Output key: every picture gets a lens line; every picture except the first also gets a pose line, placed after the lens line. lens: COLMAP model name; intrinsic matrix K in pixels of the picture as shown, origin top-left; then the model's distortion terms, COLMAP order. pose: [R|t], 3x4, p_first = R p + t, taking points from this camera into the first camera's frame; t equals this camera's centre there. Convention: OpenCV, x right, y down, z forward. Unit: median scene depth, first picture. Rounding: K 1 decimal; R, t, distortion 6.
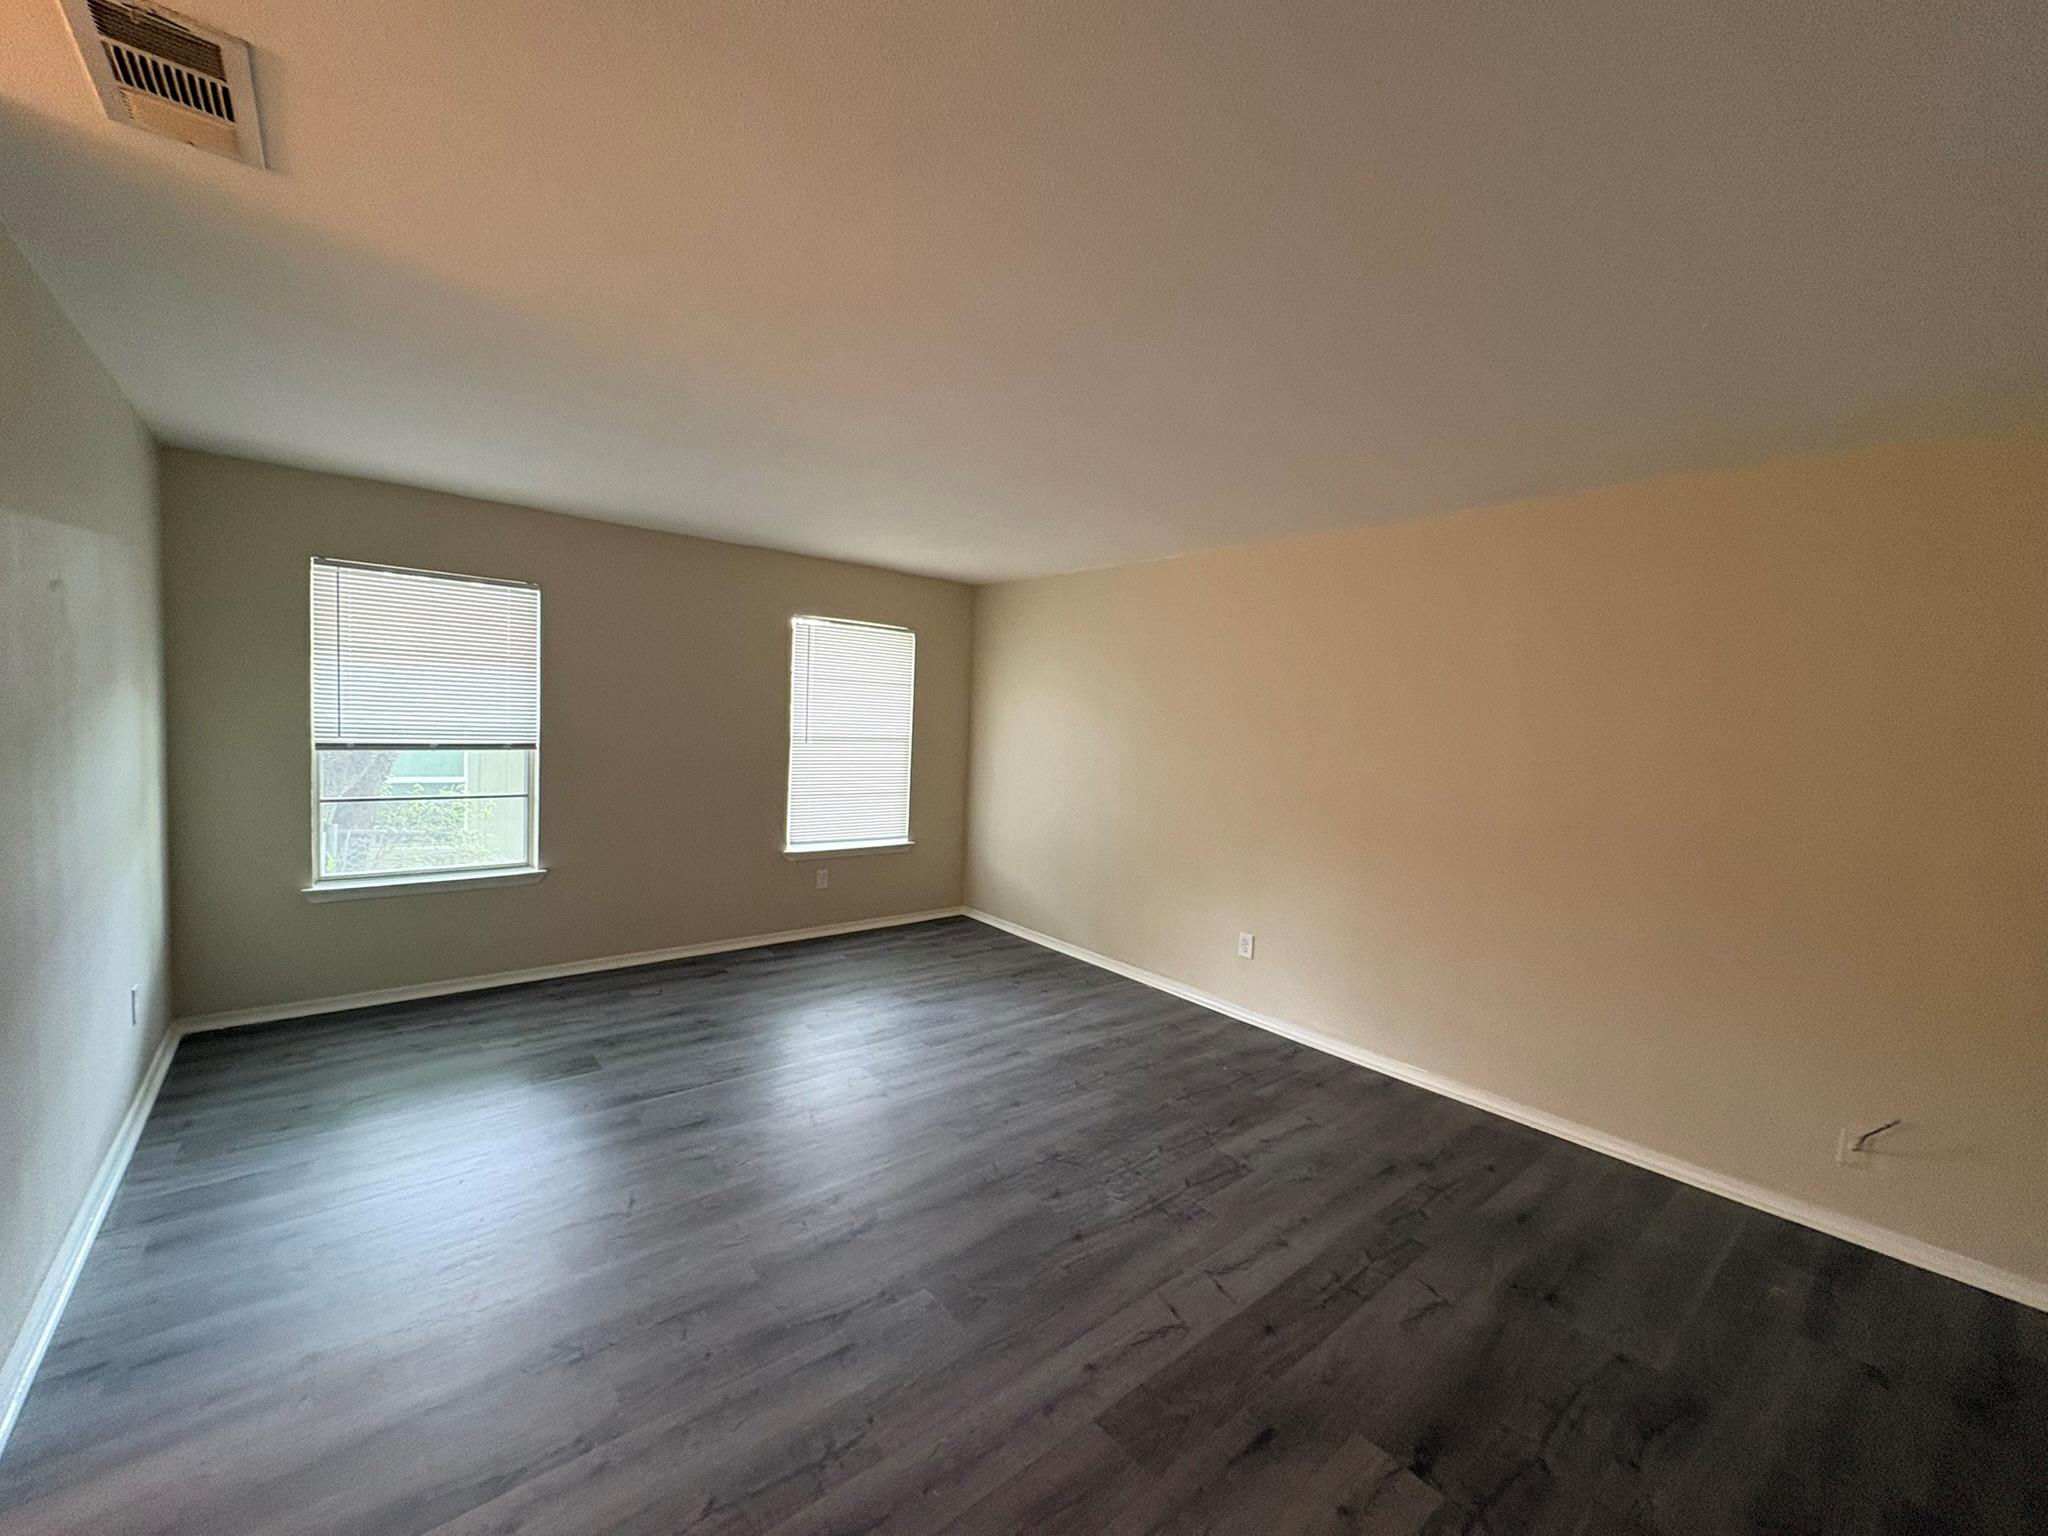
lens RADIAL K [[815.7, 0, 1024.0], [0, 815.7, 768.0], [0, 0, 1]] dist [0.002295, -0.000009]
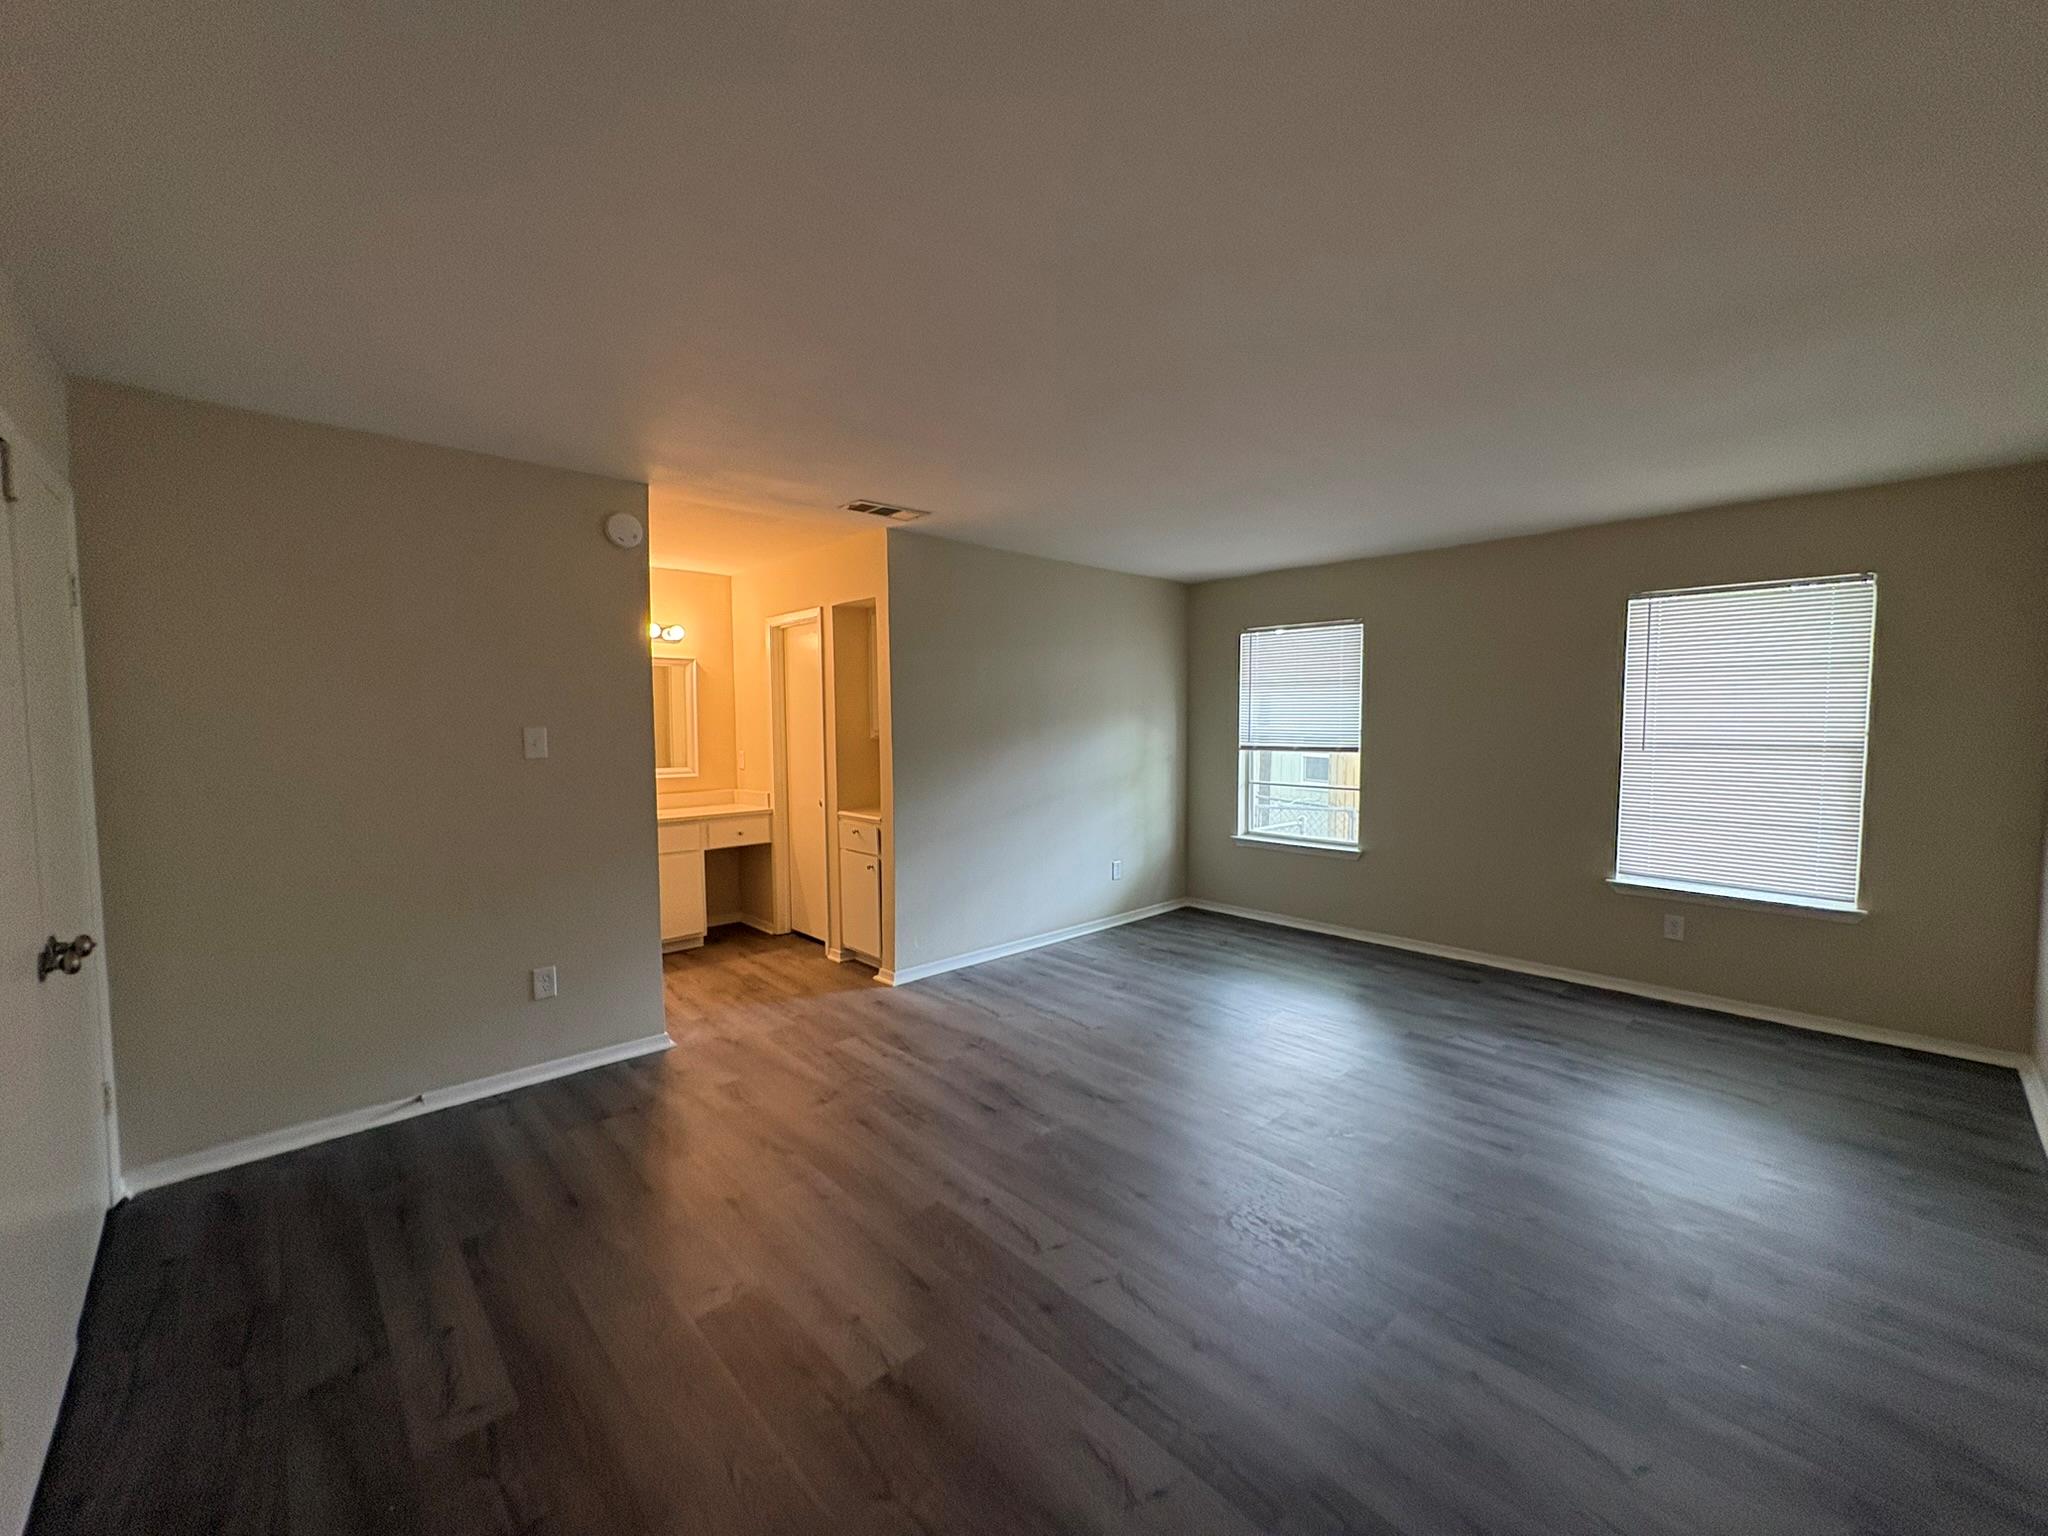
lens RADIAL K [[815.7, 0, 1024.0], [0, 815.7, 768.0], [0, 0, 1]] dist [0.002295, -0.000009]
pose [[0.054922, 0.019740, -0.998295, 0.700452], [-0.055171, 0.998337, 0.016706, 0.009831], [0.996965, 0.054159, 0.055920, 0.484966]]
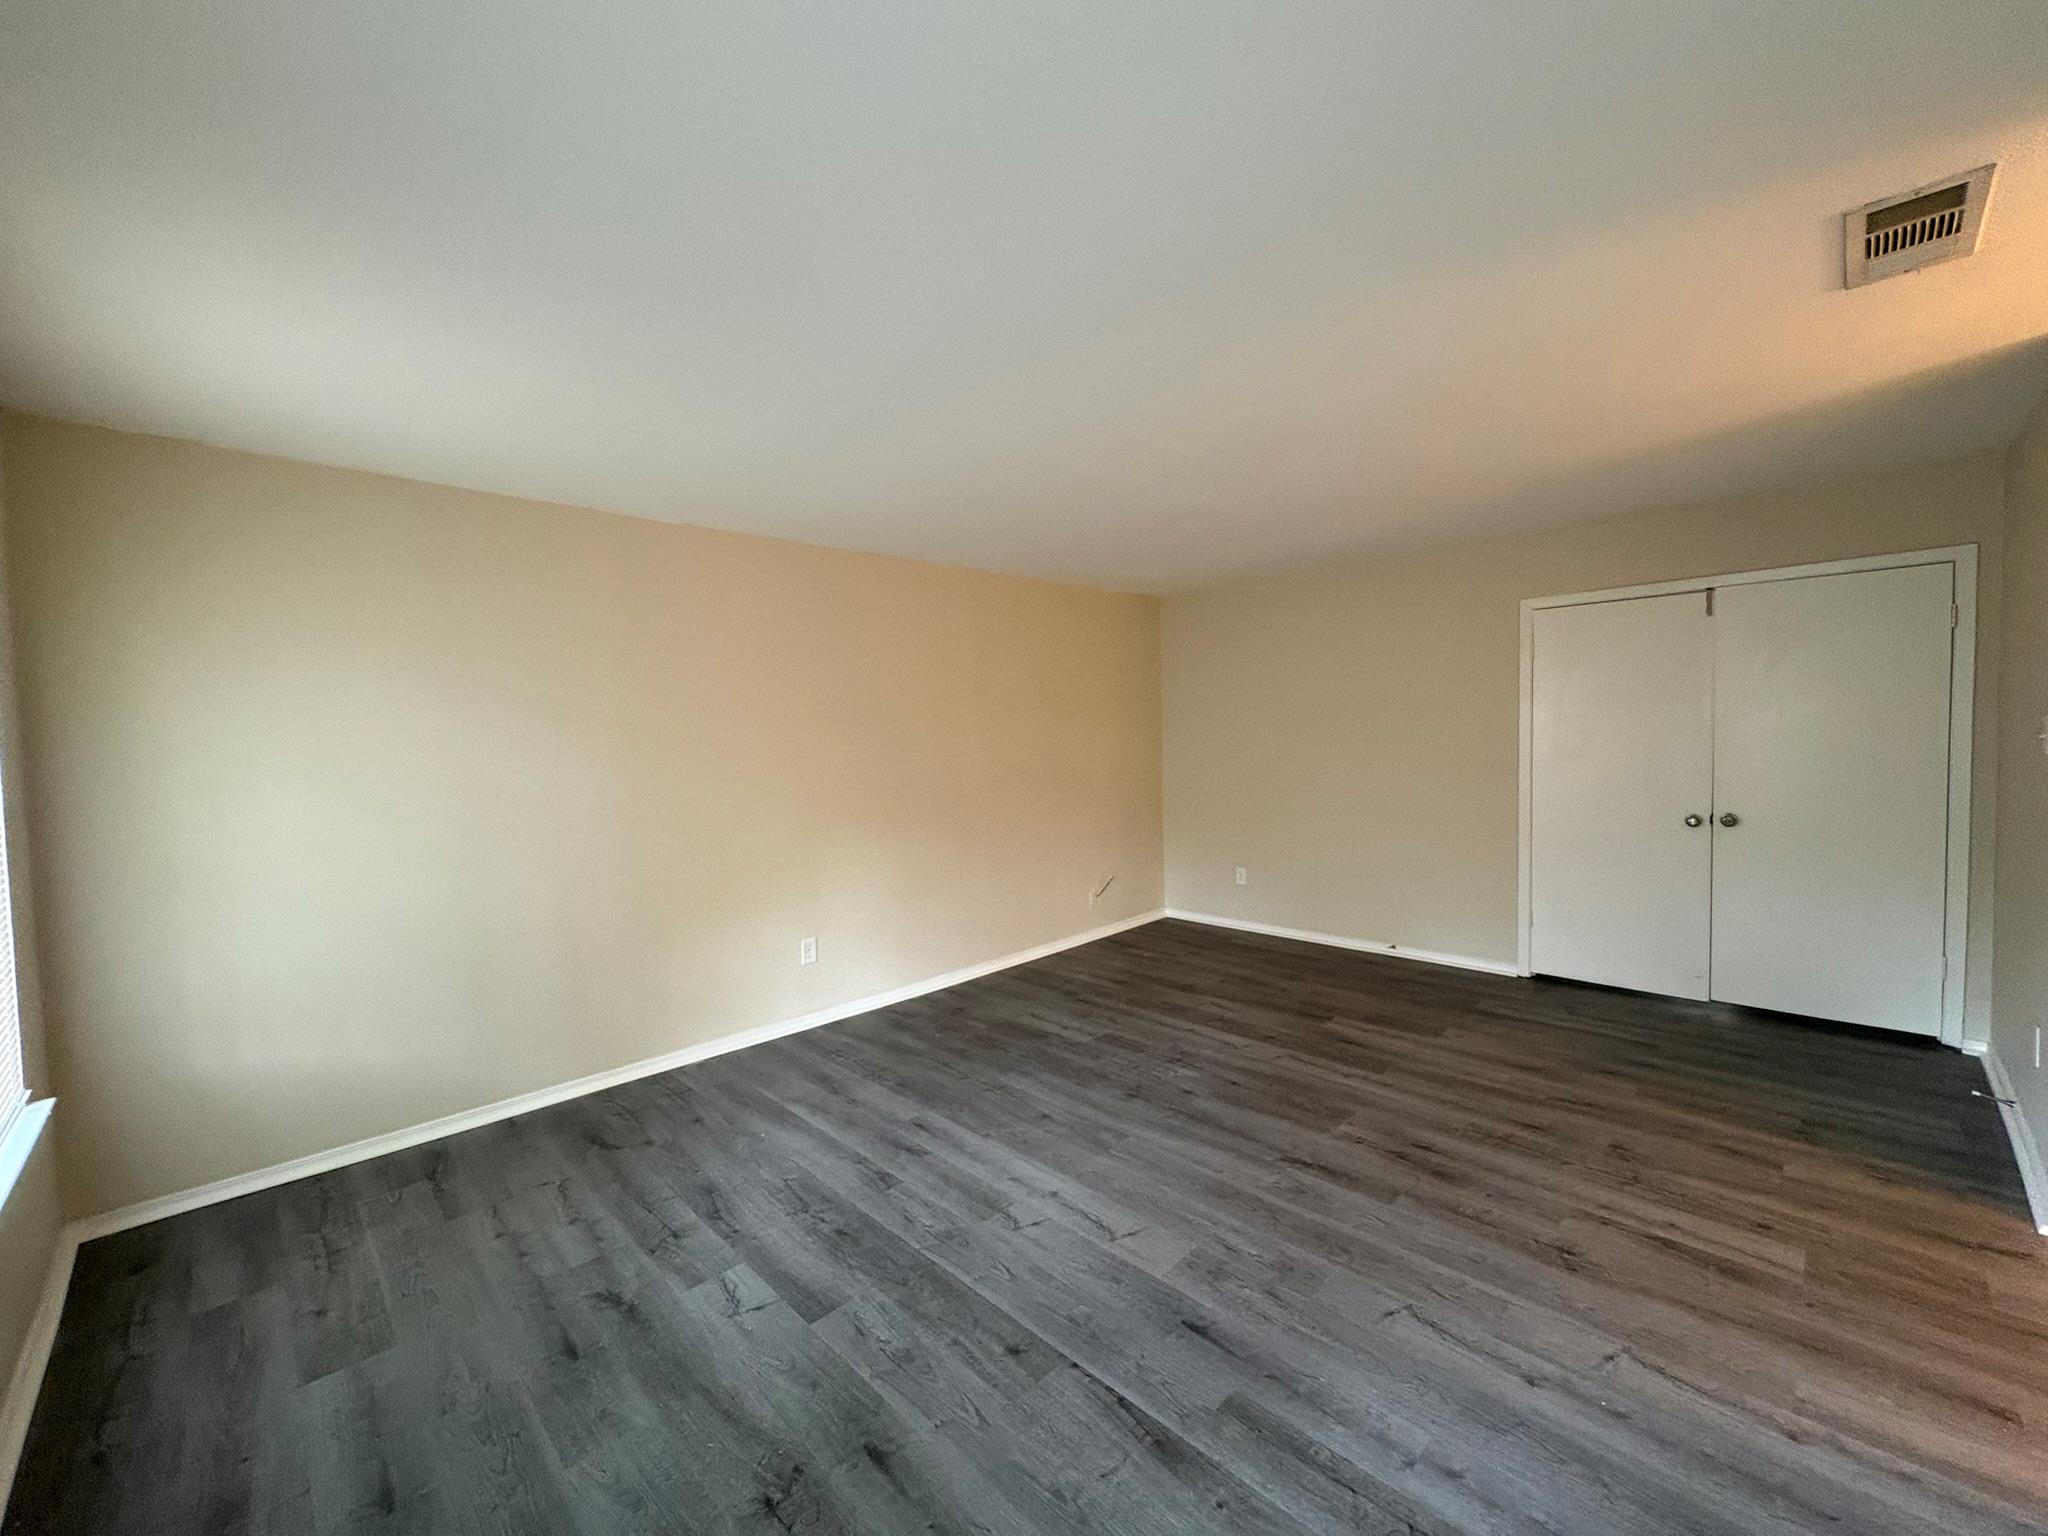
lens RADIAL K [[815.7, 0, 1024.0], [0, 815.7, 768.0], [0, 0, 1]] dist [0.002295, -0.000009]
pose [[-0.080284, -0.085468, 0.993101, -0.801986], [0.085681, 0.992038, 0.092303, -0.079938], [-0.993083, 0.092500, -0.072322, 0.901014]]
